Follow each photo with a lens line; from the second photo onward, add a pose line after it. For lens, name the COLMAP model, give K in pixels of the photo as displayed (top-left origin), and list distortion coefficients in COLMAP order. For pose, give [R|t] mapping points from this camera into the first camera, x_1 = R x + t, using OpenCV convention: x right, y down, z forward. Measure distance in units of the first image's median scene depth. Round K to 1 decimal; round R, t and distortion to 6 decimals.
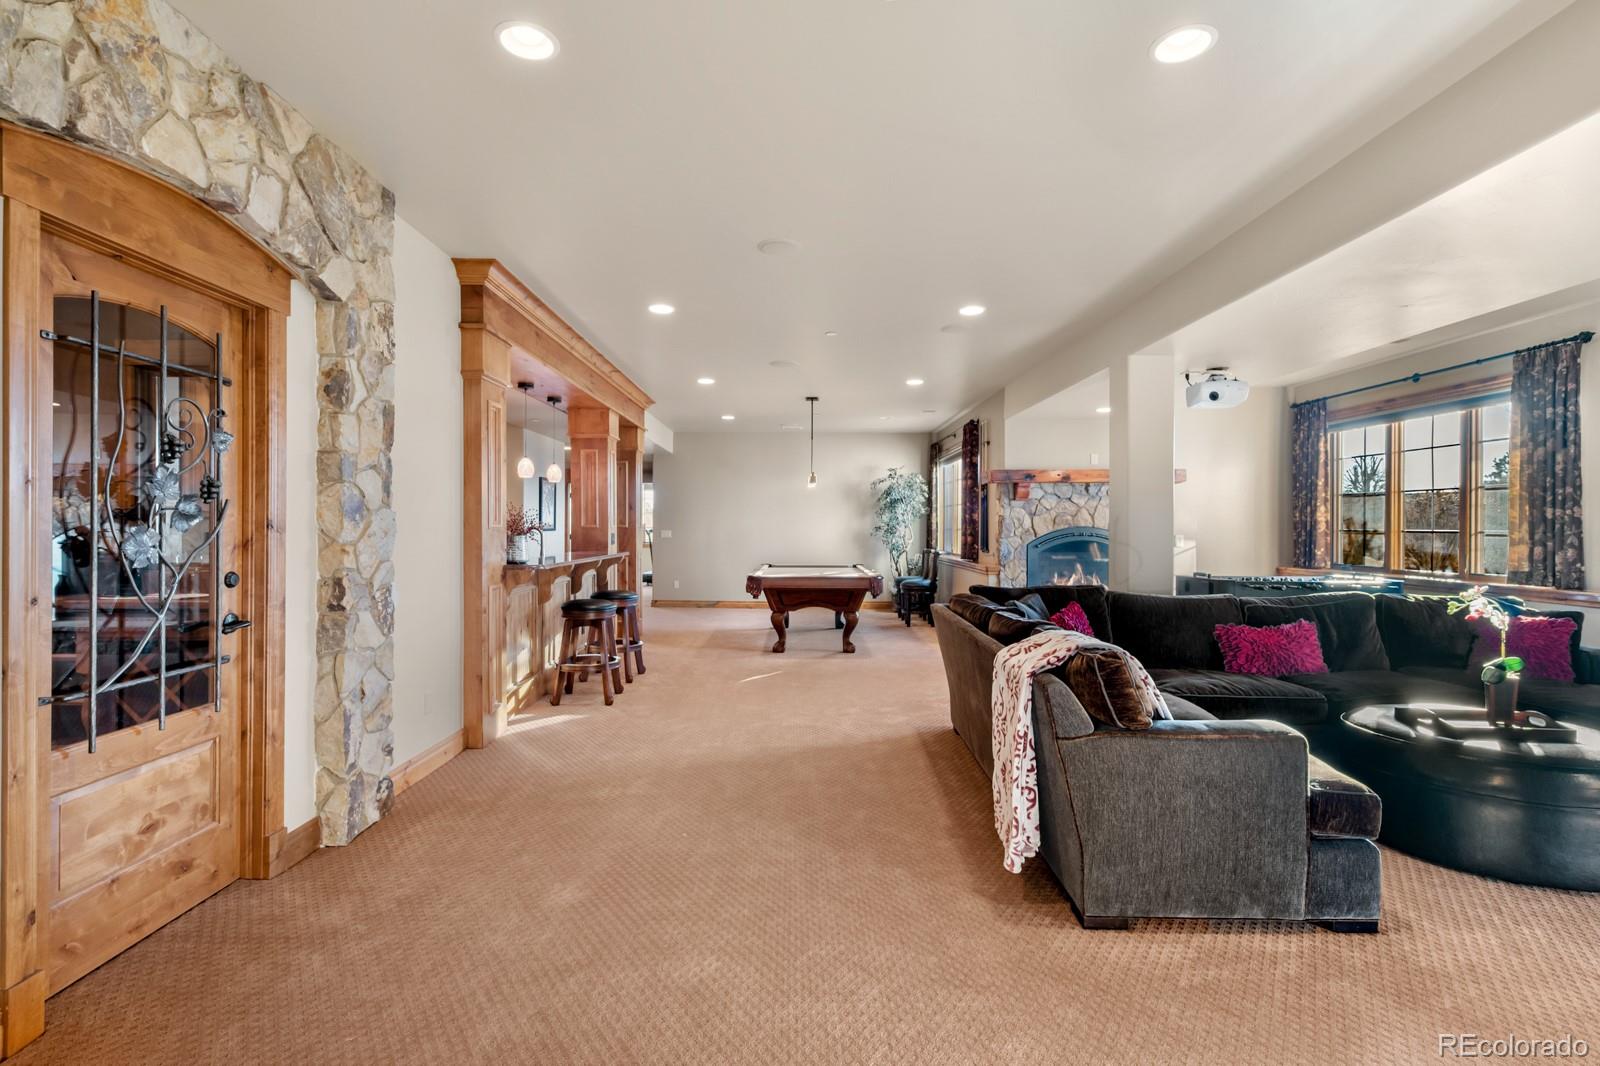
lens RADIAL K [[787.7, 0, 806.6], [0, 787.7, 530.2], [0, 0, 1]] dist [0.000035, -0.000004]
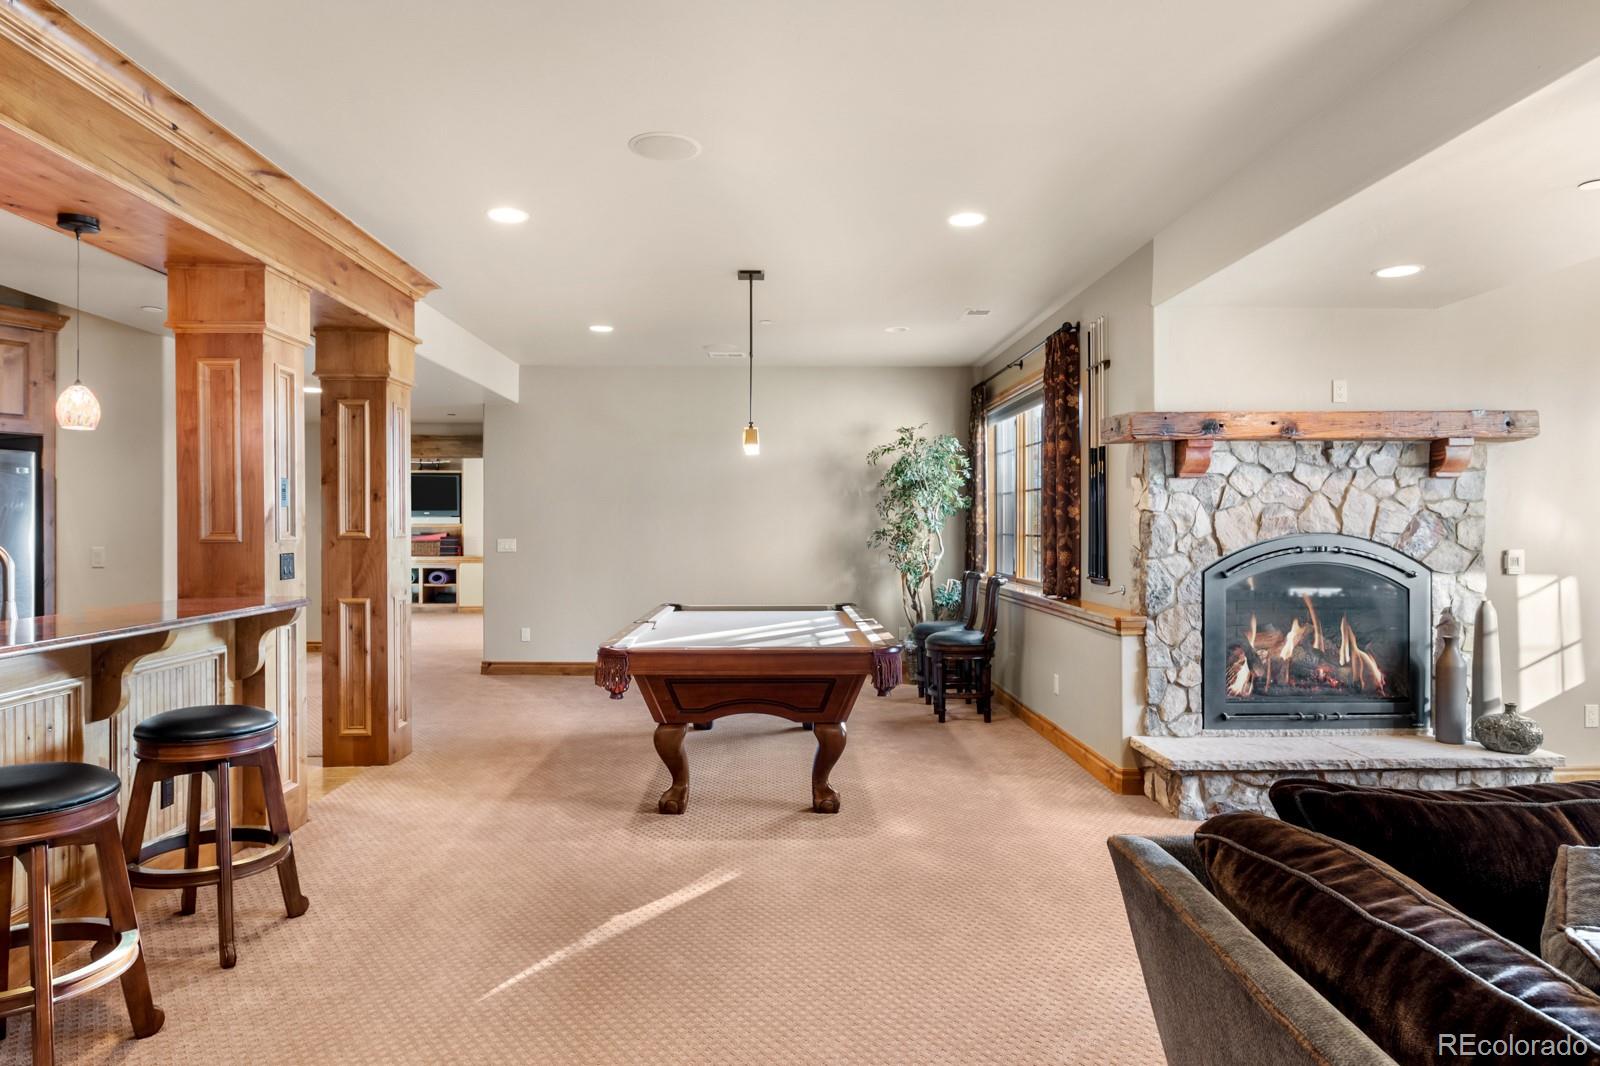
lens RADIAL K [[1031.3, 0, 792.4], [0, 1031.3, 530.1], [0, 0, 1]] dist [-0.003583, -0.000428]
pose [[0.999890, -0.003691, 0.014331, 0.021905], [0.003694, 0.999993, -0.000168, -0.006404], [-0.014331, 0.000221, 0.999897, 0.334306]]
